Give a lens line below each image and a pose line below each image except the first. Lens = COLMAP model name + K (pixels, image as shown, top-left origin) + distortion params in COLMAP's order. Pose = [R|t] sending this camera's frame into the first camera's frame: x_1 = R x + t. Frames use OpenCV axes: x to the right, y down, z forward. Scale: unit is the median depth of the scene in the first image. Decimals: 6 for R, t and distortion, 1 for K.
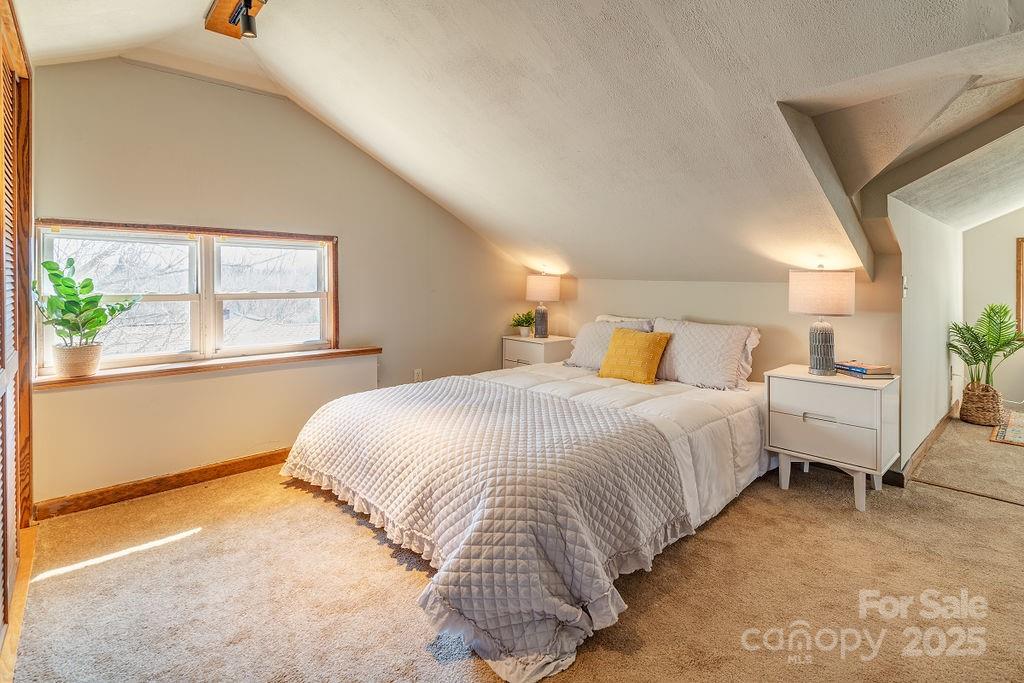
lens RADIAL K [[480.0, 0, 510.5], [0, 480.0, 287.0], [0, 0, 1]] dist [-0.003063, -0.000761]
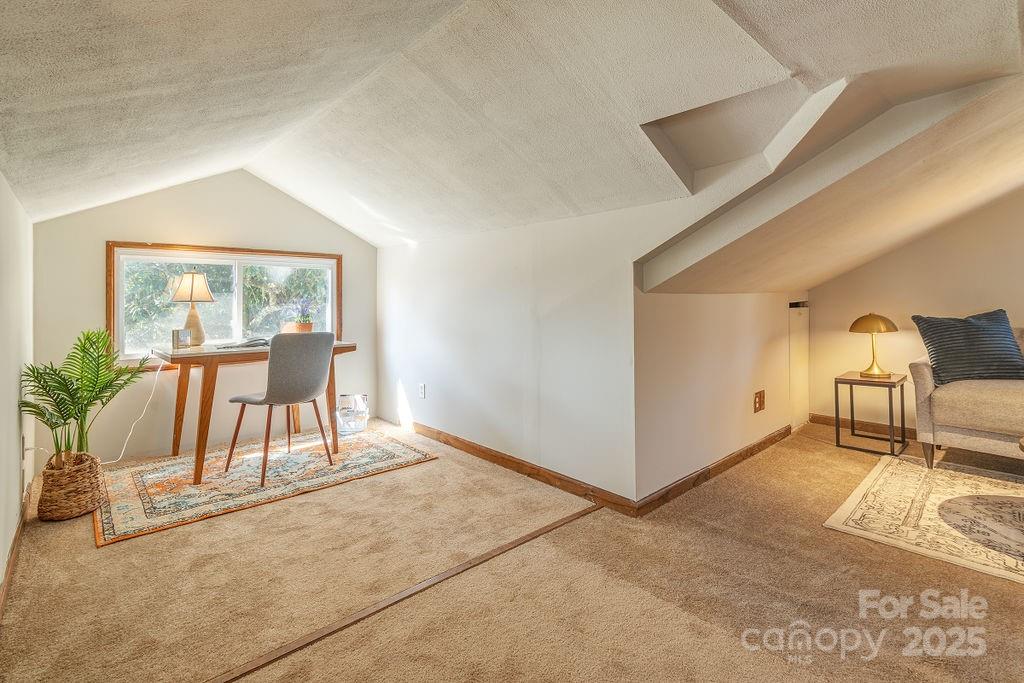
lens RADIAL K [[480.0, 0, 519.7], [0, 480.0, 297.4], [0, 0, 1]] dist [-0.003063, -0.000761]
pose [[-0.024529, 0.007741, 0.999669, 0.311207], [0.007184, 0.999946, -0.007567, -0.002221], [-0.999673, 0.006996, -0.024583, 0.399856]]
